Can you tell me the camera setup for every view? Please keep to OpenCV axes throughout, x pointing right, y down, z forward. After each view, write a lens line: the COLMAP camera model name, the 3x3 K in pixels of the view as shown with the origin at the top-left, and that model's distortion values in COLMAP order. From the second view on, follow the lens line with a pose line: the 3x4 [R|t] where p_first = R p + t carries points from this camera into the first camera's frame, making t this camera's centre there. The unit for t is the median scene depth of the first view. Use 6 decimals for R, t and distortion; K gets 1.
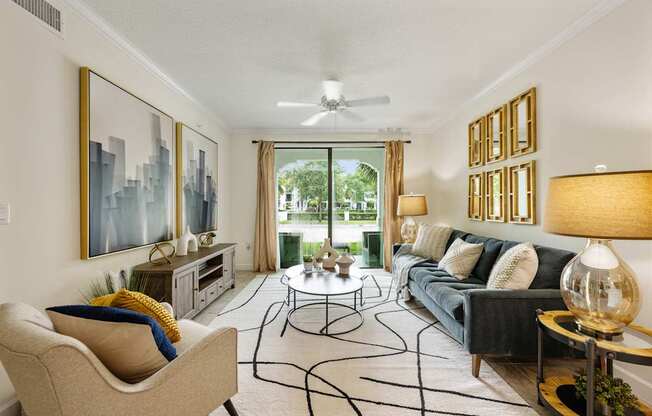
lens RADIAL K [[262.5, 0, 313.1], [0, 262.5, 204.5], [0, 0, 1]] dist [0.002211, -0.000075]
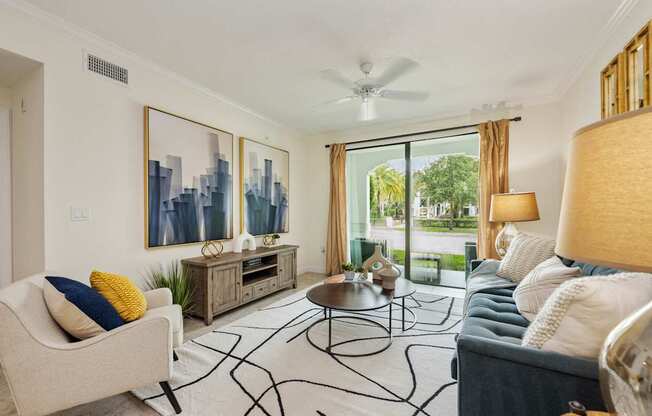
lens RADIAL K [[262.5, 0, 323.1], [0, 262.5, 211.5], [0, 0, 1]] dist [0.002211, -0.000075]
pose [[0.872676, -0.004556, -0.488279, 0.379025], [0.005654, 0.999984, 0.000774, 0.015135], [0.488267, -0.003437, 0.872687, 0.176611]]
